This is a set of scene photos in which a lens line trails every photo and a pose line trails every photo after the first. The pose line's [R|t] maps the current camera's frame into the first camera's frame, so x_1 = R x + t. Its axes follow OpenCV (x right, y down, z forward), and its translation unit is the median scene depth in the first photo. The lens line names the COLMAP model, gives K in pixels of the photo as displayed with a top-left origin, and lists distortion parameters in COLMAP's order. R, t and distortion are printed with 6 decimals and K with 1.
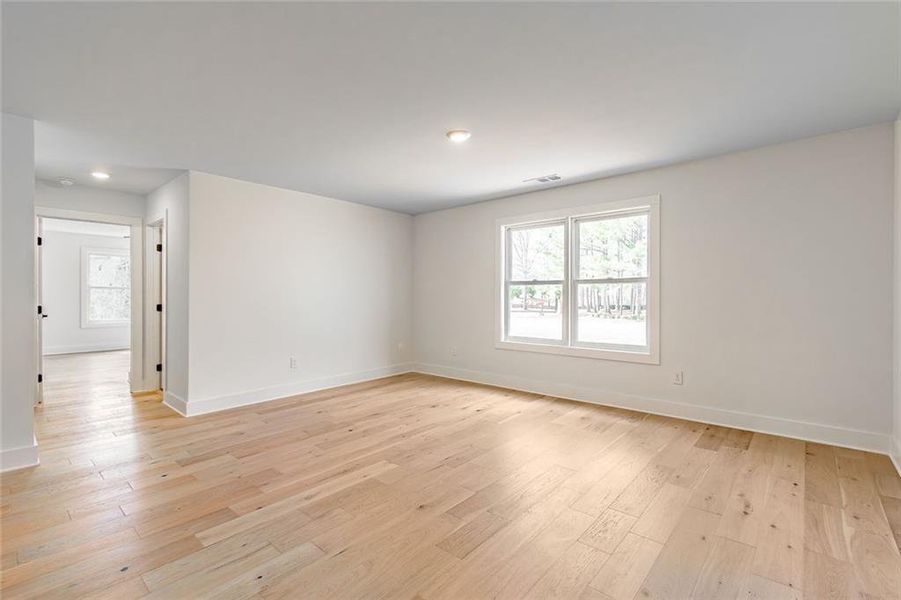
lens RADIAL K [[405.2, 0, 453.7], [0, 405.2, 297.2], [0, 0, 1]] dist [0.009918, -0.000159]
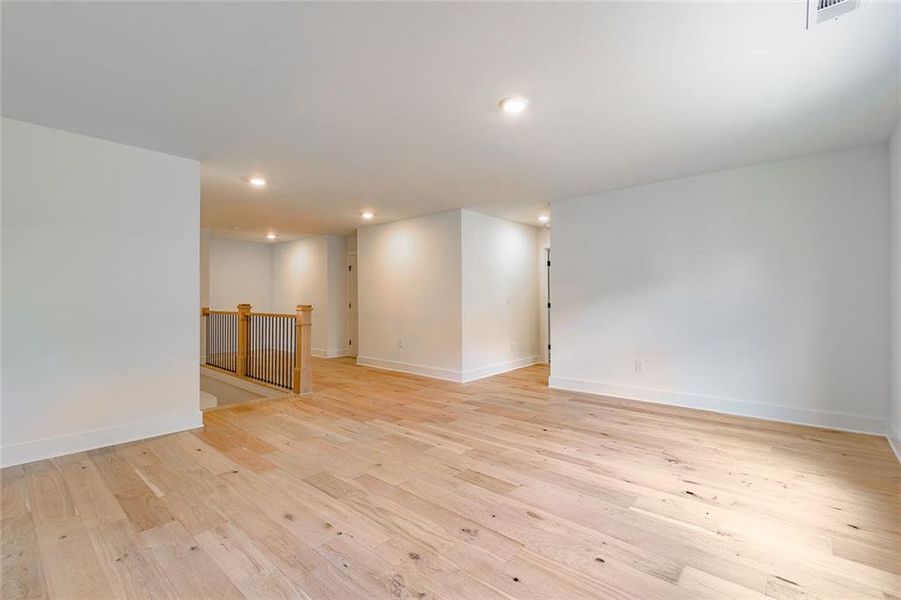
lens RADIAL K [[405.2, 0, 453.3], [0, 405.2, 297.4], [0, 0, 1]] dist [0.009918, -0.000159]
pose [[-0.000145, -0.001058, -0.999999, 0.800419], [0.003321, 0.999994, -0.001058, 0.007113], [0.999994, -0.003321, -0.000142, 0.852746]]
